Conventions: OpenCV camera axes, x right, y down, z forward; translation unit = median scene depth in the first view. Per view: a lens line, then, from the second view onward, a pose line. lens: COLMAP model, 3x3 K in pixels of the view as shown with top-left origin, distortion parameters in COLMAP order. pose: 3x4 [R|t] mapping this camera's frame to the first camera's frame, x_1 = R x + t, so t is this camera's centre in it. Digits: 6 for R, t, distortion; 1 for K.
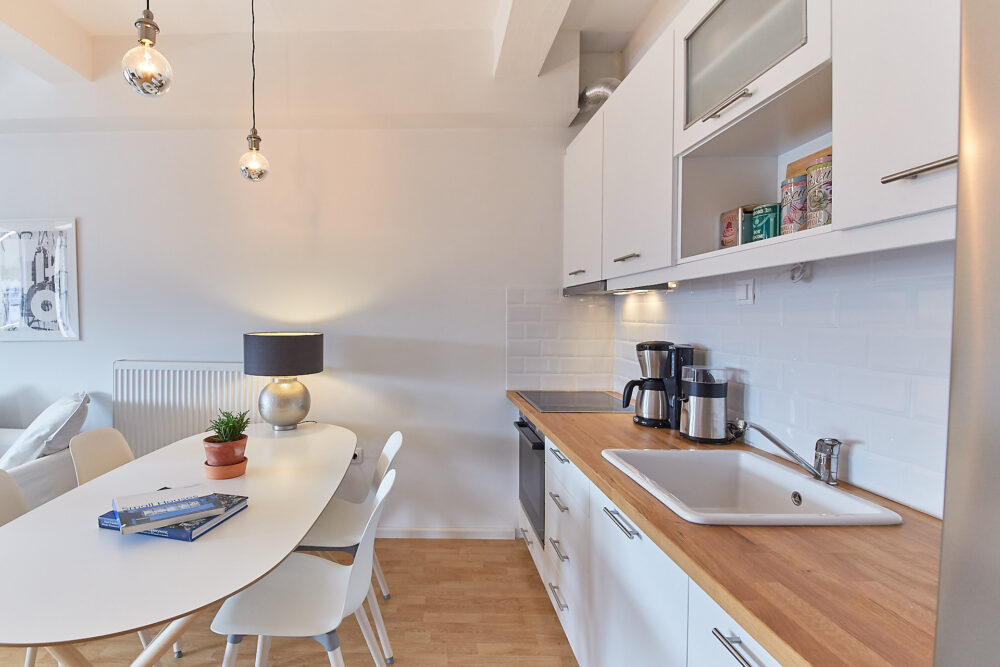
lens RADIAL K [[475.3, 0, 417.2], [0, 475.3, 326.7], [0, 0, 1]] dist [-0.000326, -0.000748]
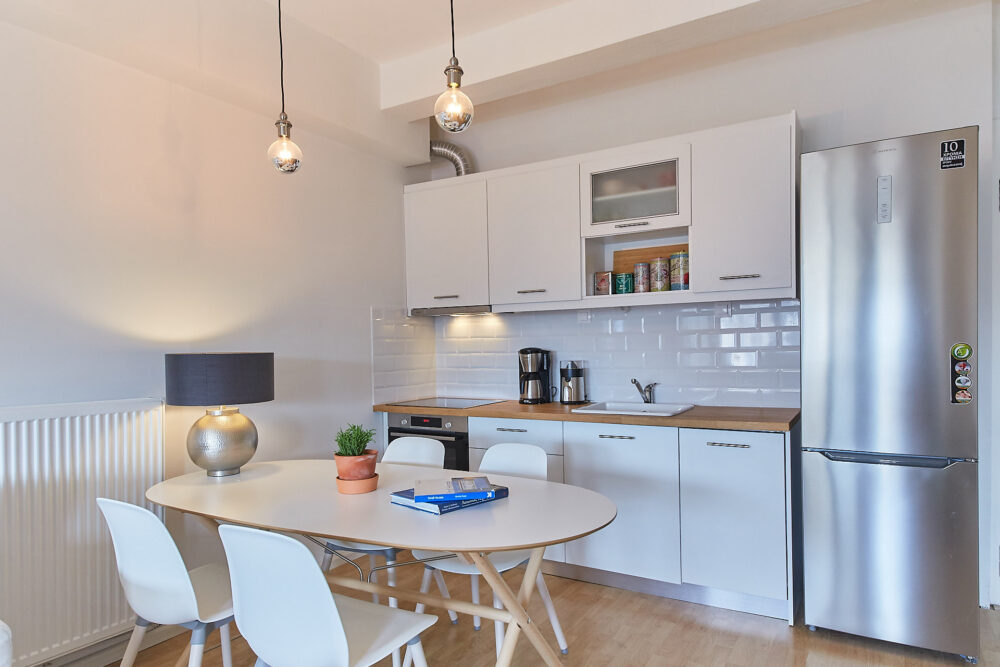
lens RADIAL K [[617.4, 0, 500.1], [0, 617.4, 345.7], [0, 0, 1]] dist [-0.001449, -0.000377]
pose [[0.495476, -0.009743, 0.868567, -1.149157], [0.035365, 0.999334, -0.008964, 0.035238], [-0.867901, 0.035158, 0.495491, 0.114773]]
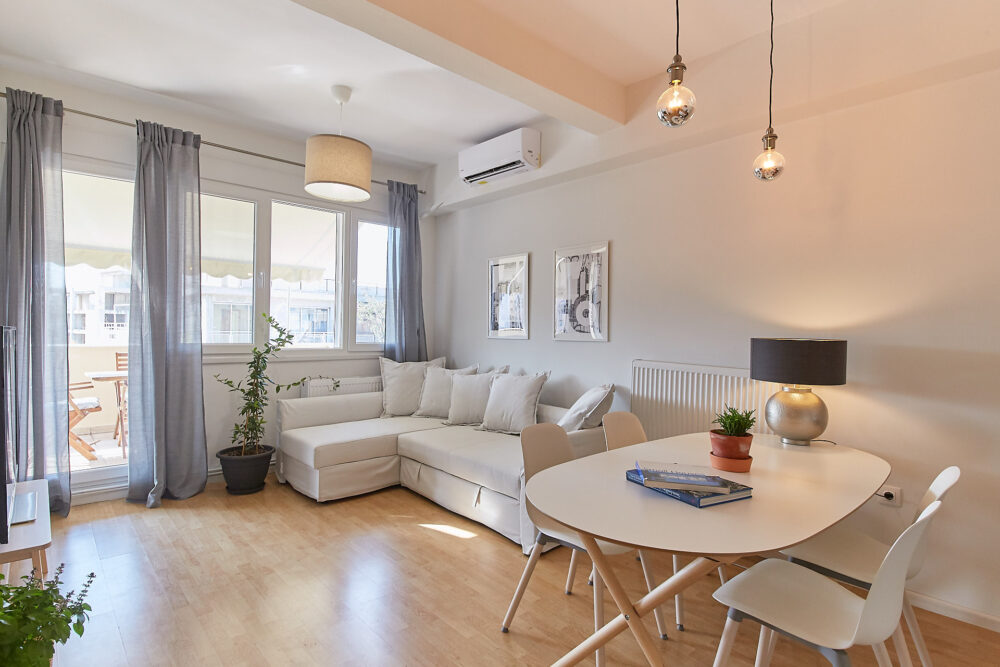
lens RADIAL K [[503.9, 0, 500.0], [0, 503.9, 333.5], [0, 0, 1]] dist [0.026345, -0.030825]
pose [[0.691159, 0.020287, -0.722418, 0.037423], [-0.036288, 0.999319, -0.006655, 0.036915], [0.721791, 0.030814, 0.691425, -0.117693]]
